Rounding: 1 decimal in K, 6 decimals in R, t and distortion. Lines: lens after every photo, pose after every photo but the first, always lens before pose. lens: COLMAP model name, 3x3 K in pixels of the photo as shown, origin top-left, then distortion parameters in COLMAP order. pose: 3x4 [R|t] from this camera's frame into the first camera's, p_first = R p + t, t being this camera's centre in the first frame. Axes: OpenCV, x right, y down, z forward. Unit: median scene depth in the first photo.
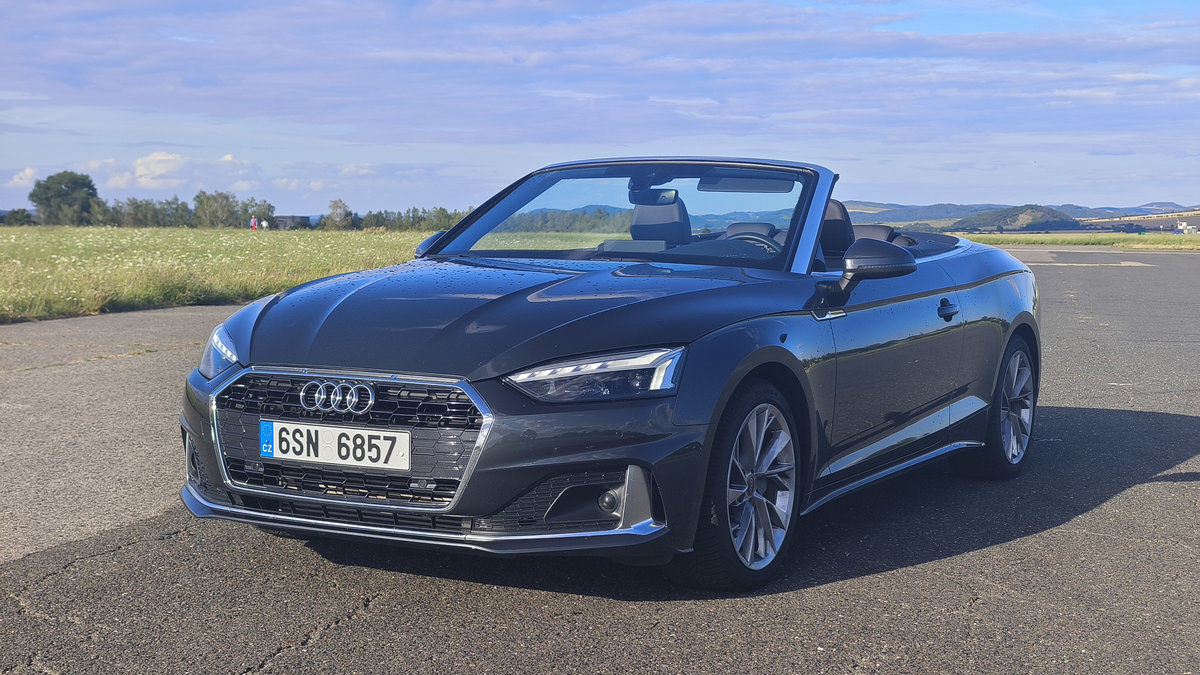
lens RADIAL K [[1781.5, 0, 645.9], [0, 1781.5, 338.2], [0, 0, 1]] dist [0.023581, -0.011923]
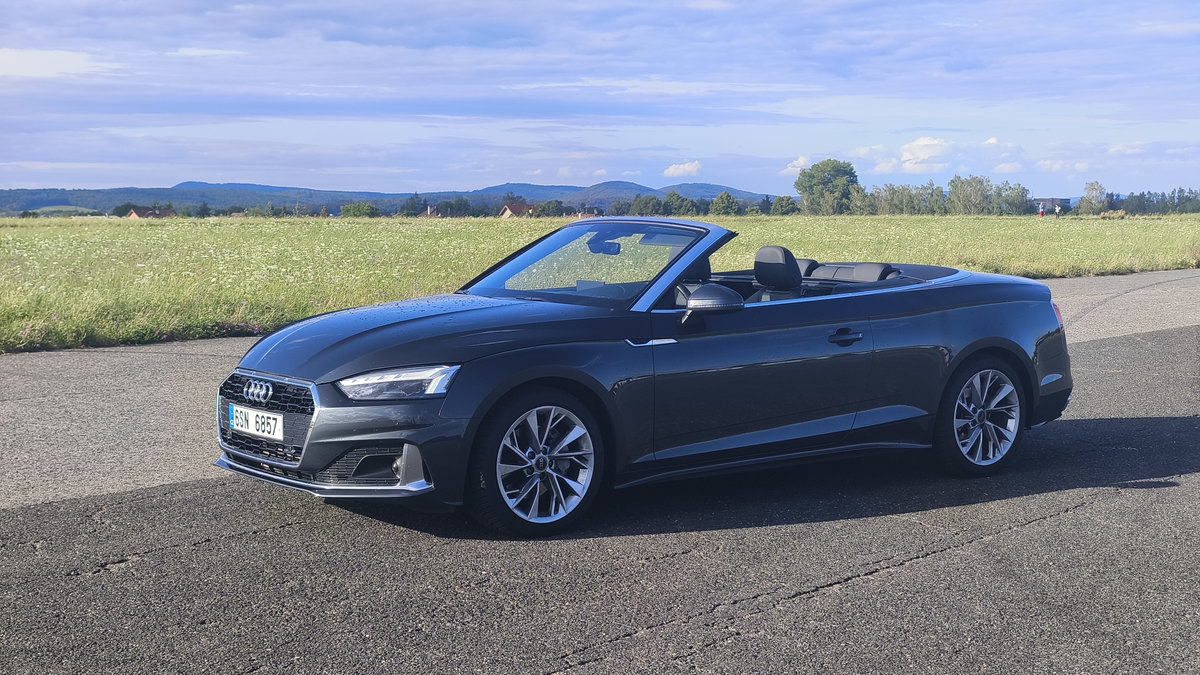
lens RADIAL K [[1775.0, 0, 599.2], [0, 1775.0, 381.1], [0, 0, 1]] dist [0.103602, -0.072626]
pose [[0.901301, 0.032994, -0.431935, 0.756445], [-0.018508, 0.999118, 0.037699, -0.039248], [0.432797, -0.025983, 0.901117, -0.266108]]
